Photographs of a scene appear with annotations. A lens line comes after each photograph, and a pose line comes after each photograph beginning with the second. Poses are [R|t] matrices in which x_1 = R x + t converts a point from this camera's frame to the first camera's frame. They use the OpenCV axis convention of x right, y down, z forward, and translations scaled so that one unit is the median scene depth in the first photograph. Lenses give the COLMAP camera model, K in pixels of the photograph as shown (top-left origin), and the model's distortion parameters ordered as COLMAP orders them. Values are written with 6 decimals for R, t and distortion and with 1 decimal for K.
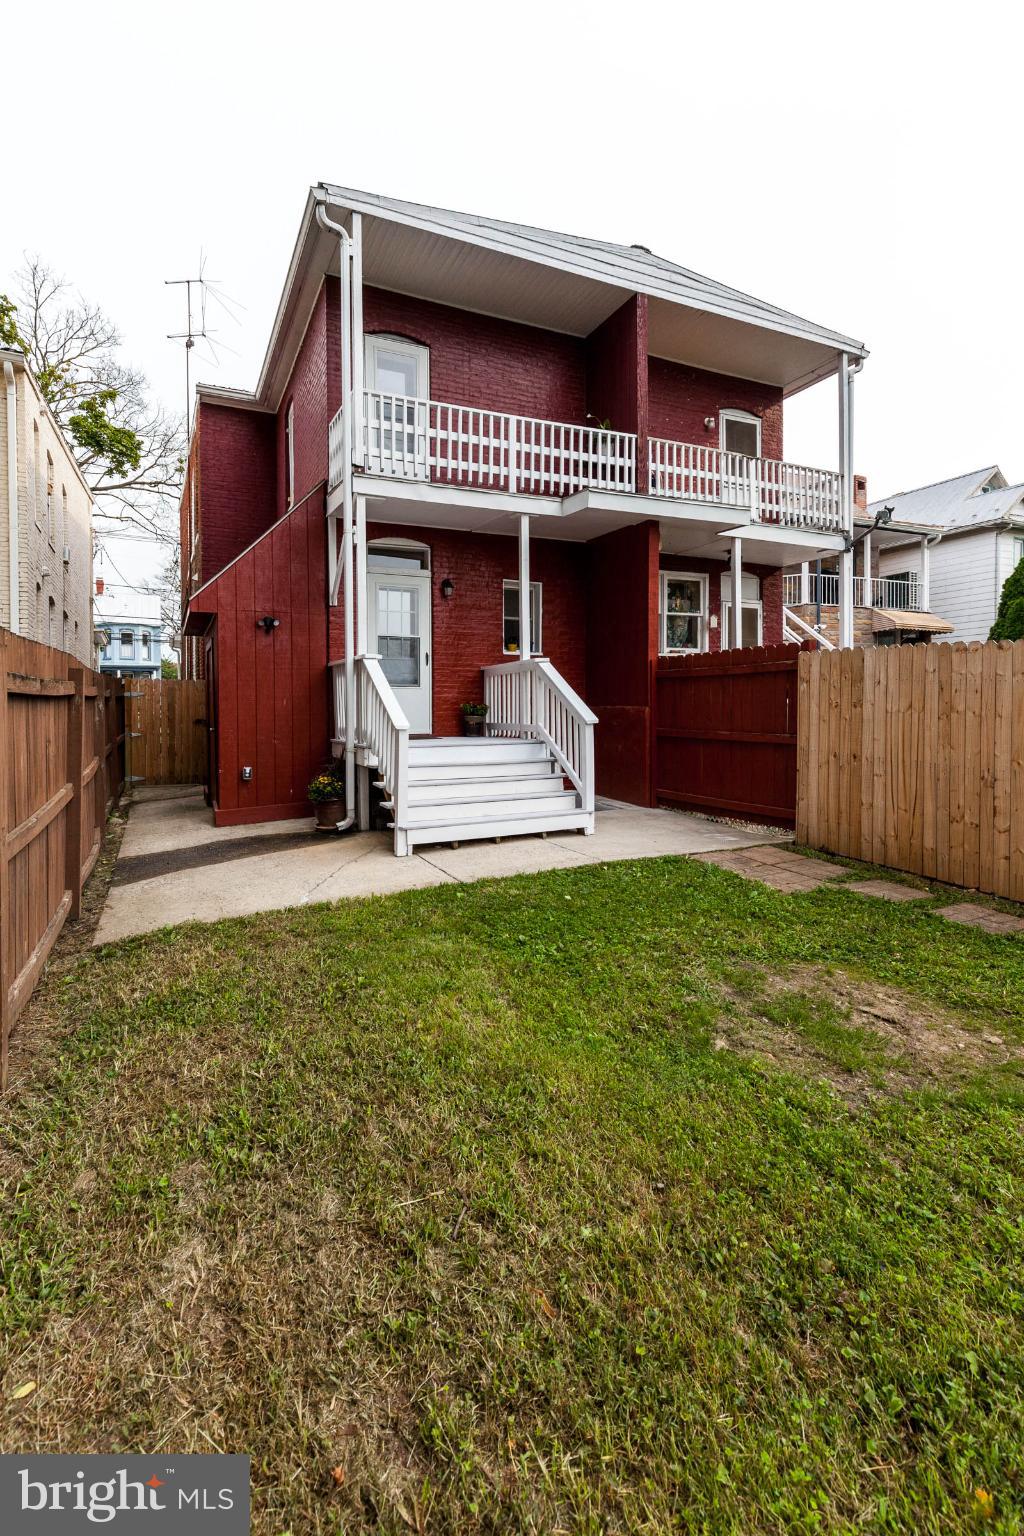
lens RADIAL K [[753.2, 0, 545.8], [0, 753.2, 725.1], [0, 0, 1]] dist [0.008266, -0.000454]
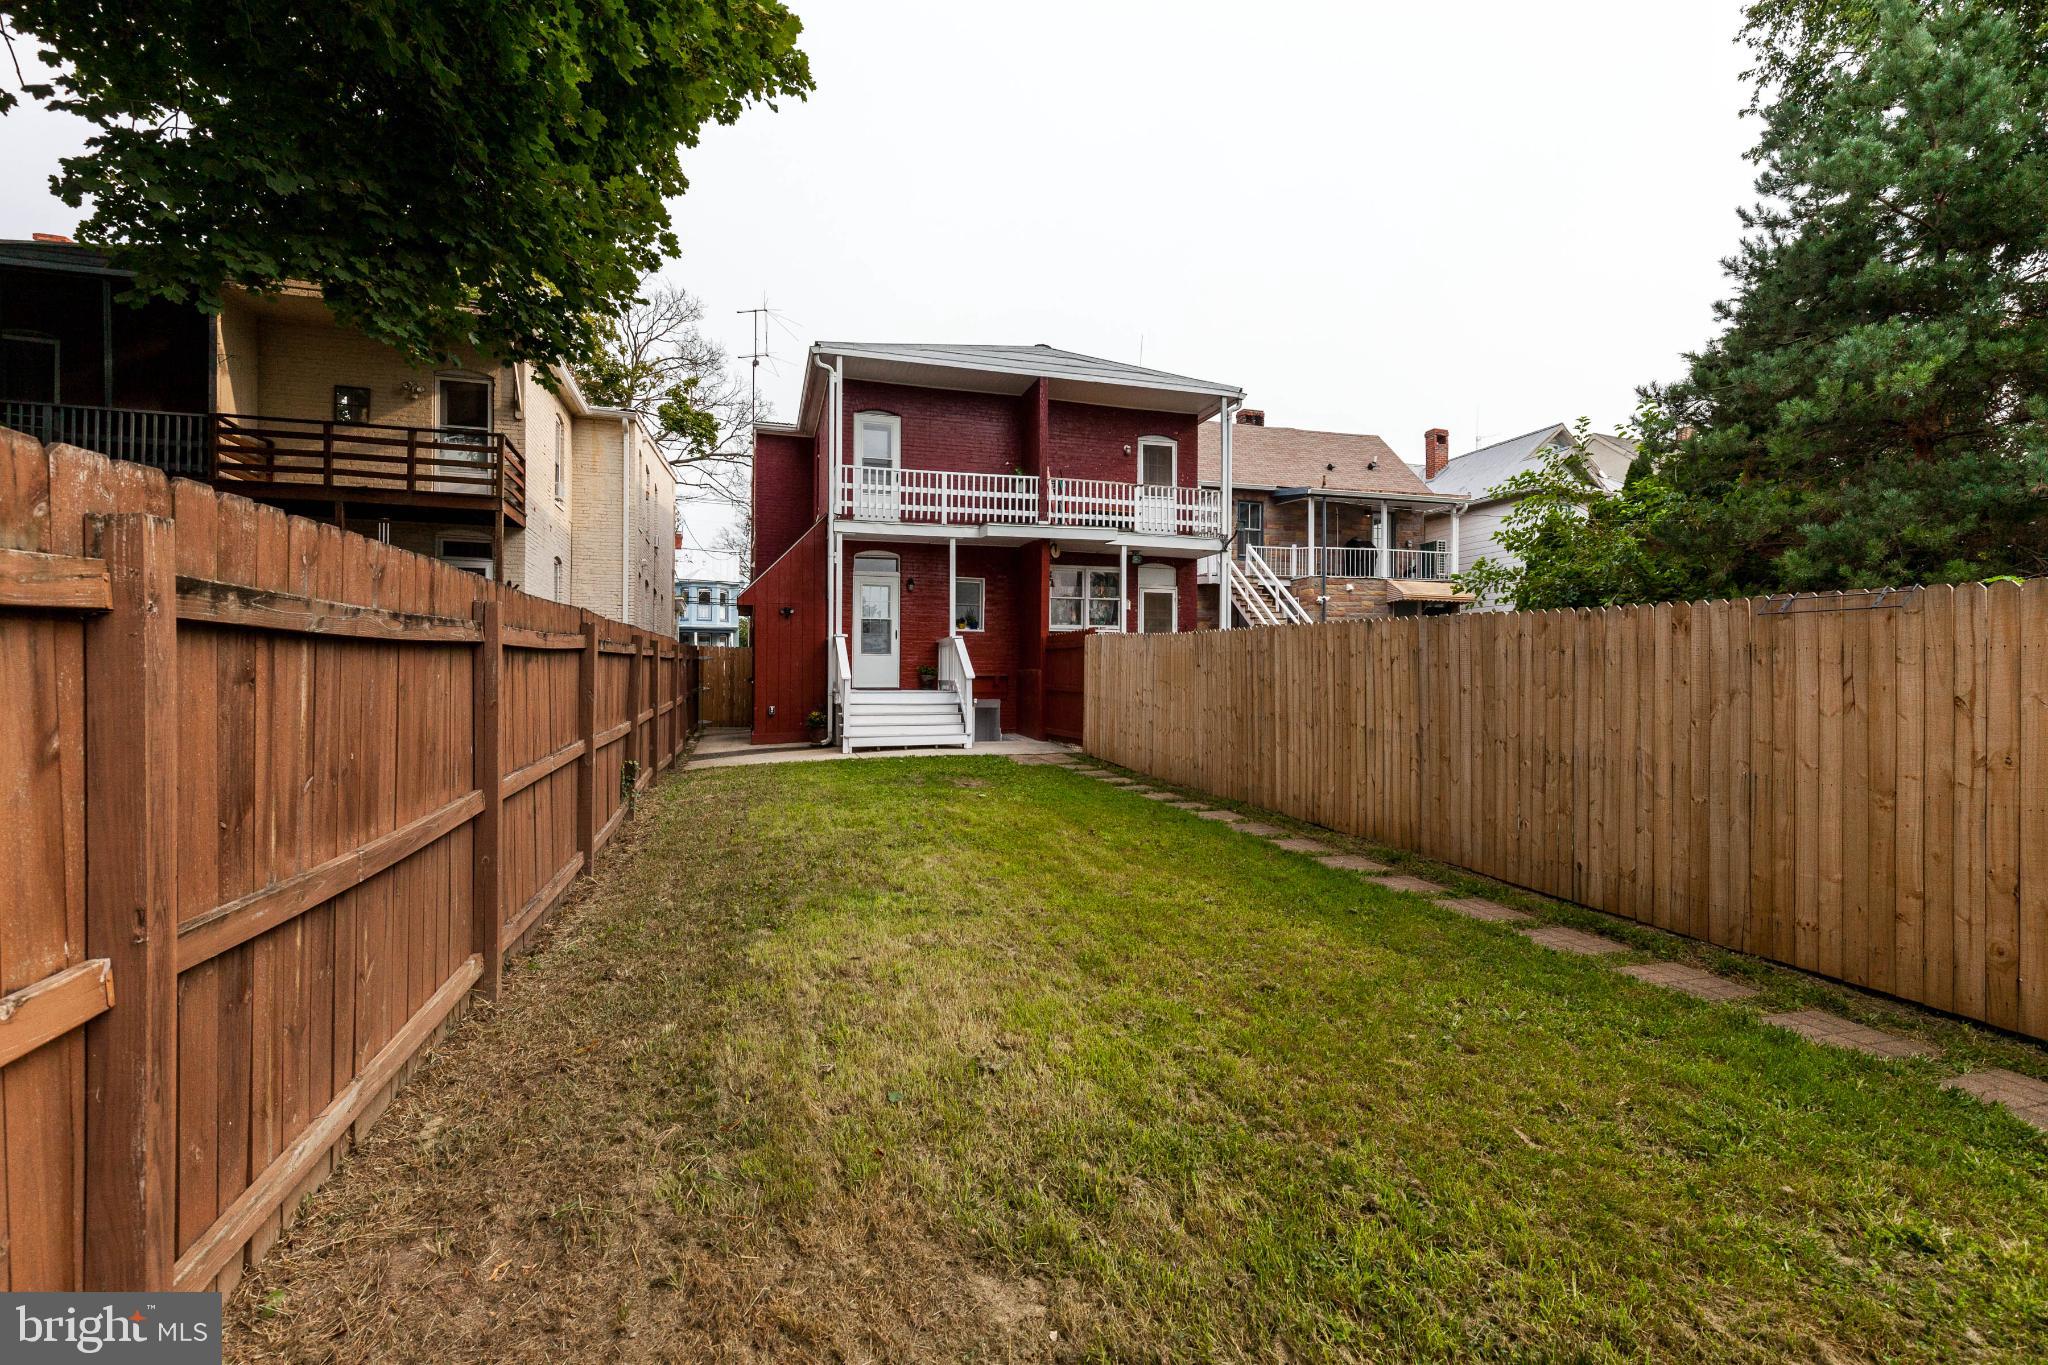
lens RADIAL K [[944.5, 0, 1045.8], [0, 944.5, 699.6], [0, 0, 1]] dist [0.005722, -0.000441]
pose [[0.987222, 0.016367, -0.158508, 0.418448], [-0.016602, 0.999862, -0.000159, 0.030936], [0.158483, 0.002789, 0.987358, -0.736411]]
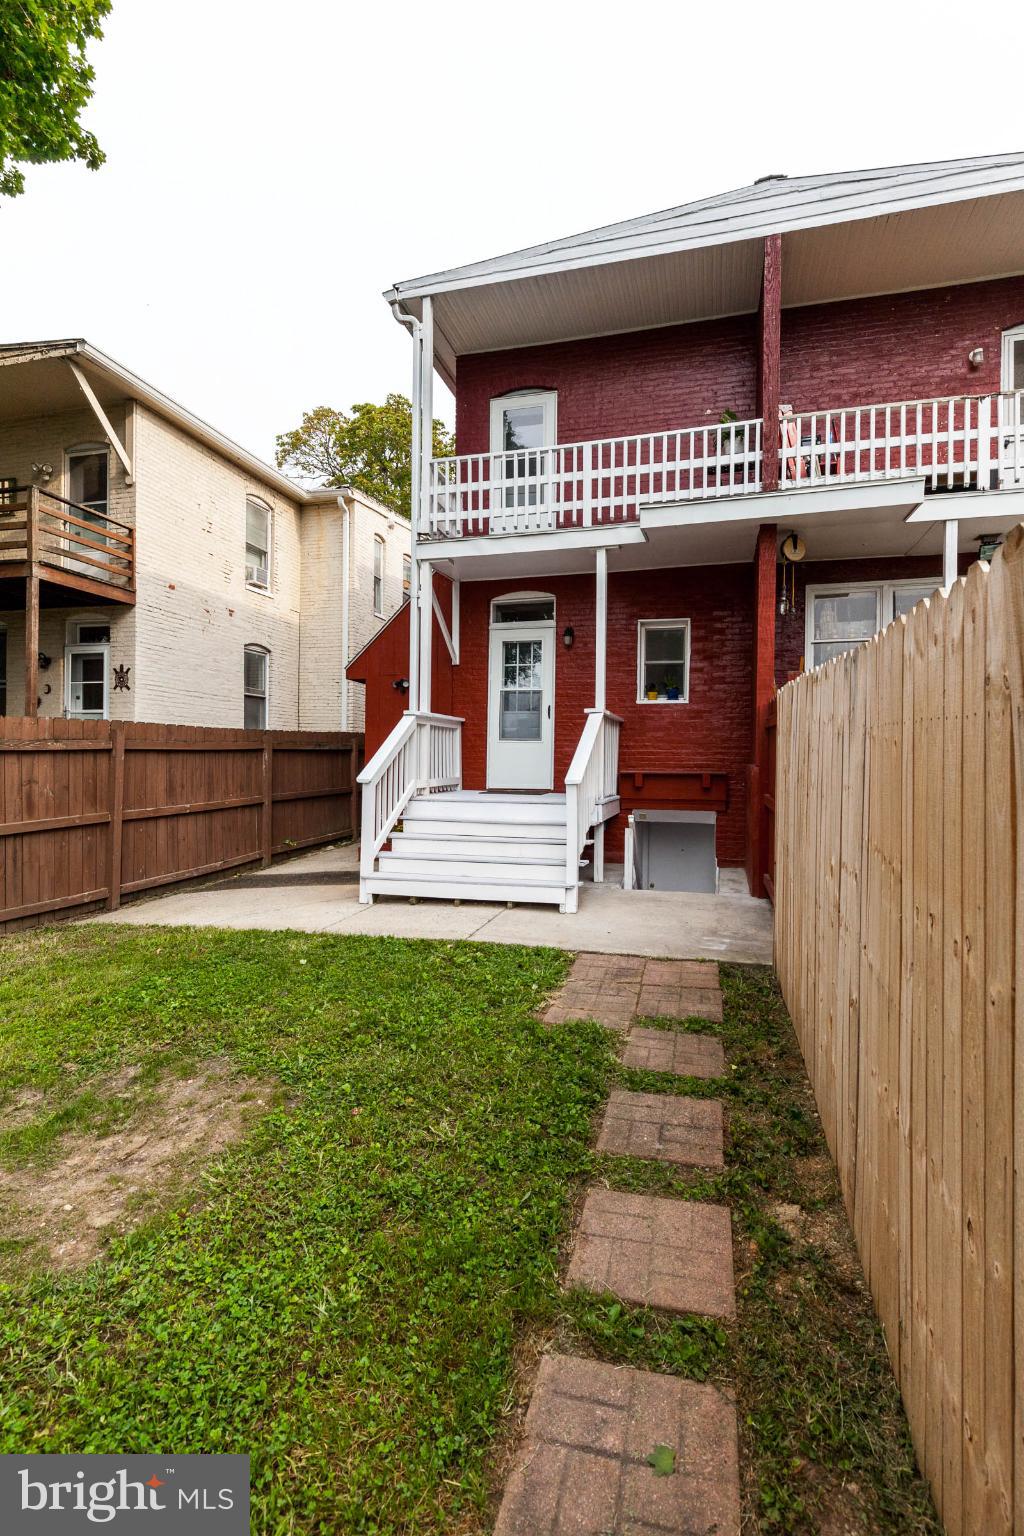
lens RADIAL K [[753.2, 0, 452.6], [0, 753.2, 764.5], [0, 0, 1]] dist [0.008266, -0.000454]
pose [[0.734327, 0.015970, -0.678608, 0.423636], [-0.027075, 0.999617, -0.005774, -0.011953], [0.678256, 0.022613, 0.734478, 0.213855]]
